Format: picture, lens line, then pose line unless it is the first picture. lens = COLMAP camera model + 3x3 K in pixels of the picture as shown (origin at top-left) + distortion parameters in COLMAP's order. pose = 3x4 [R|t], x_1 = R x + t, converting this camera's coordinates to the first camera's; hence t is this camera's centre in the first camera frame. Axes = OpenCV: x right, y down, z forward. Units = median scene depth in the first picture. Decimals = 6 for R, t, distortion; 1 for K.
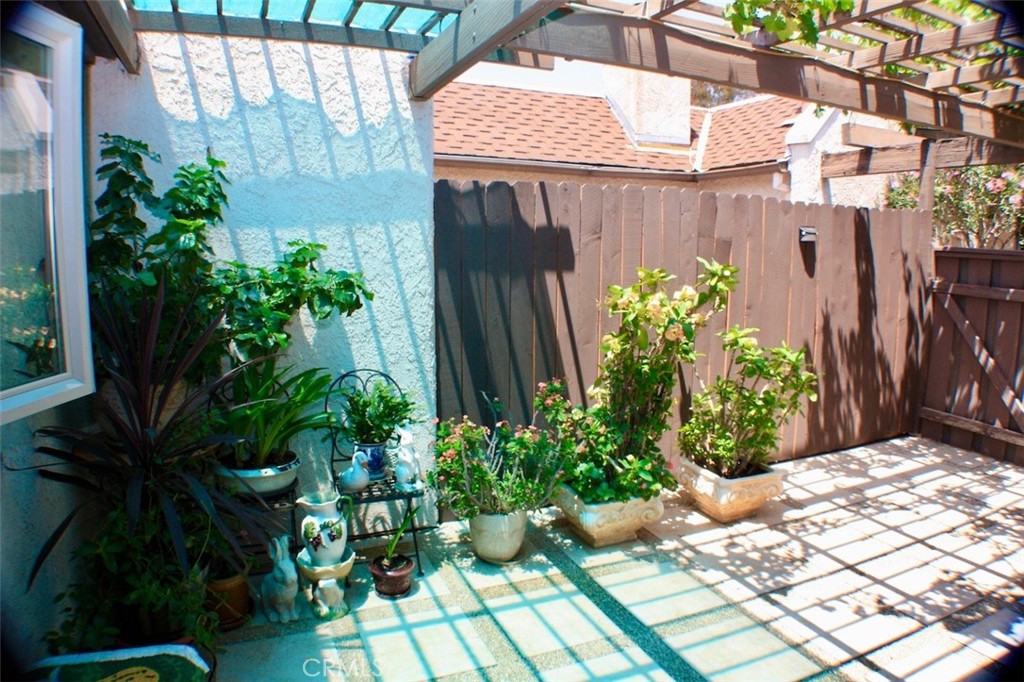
lens RADIAL K [[667.9, 0, 512.0], [0, 667.9, 341.0], [0, 0, 1]] dist [-0.192616, 0.074315]
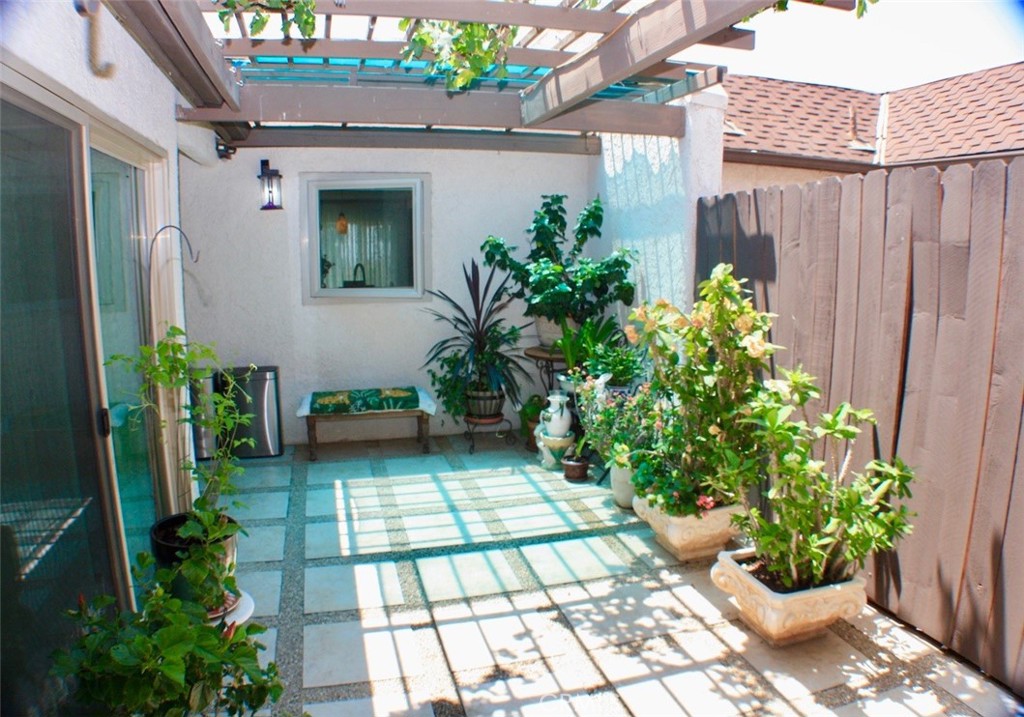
lens RADIAL K [[690.1, 0, 512.0], [0, 690.1, 358.5], [0, 0, 1]] dist [-0.211609, 0.105594]
pose [[-0.135630, 0.152028, -0.979026, 1.243359], [-0.143191, 0.974774, 0.171205, -0.127674], [0.980357, 0.163409, -0.110440, 0.898302]]
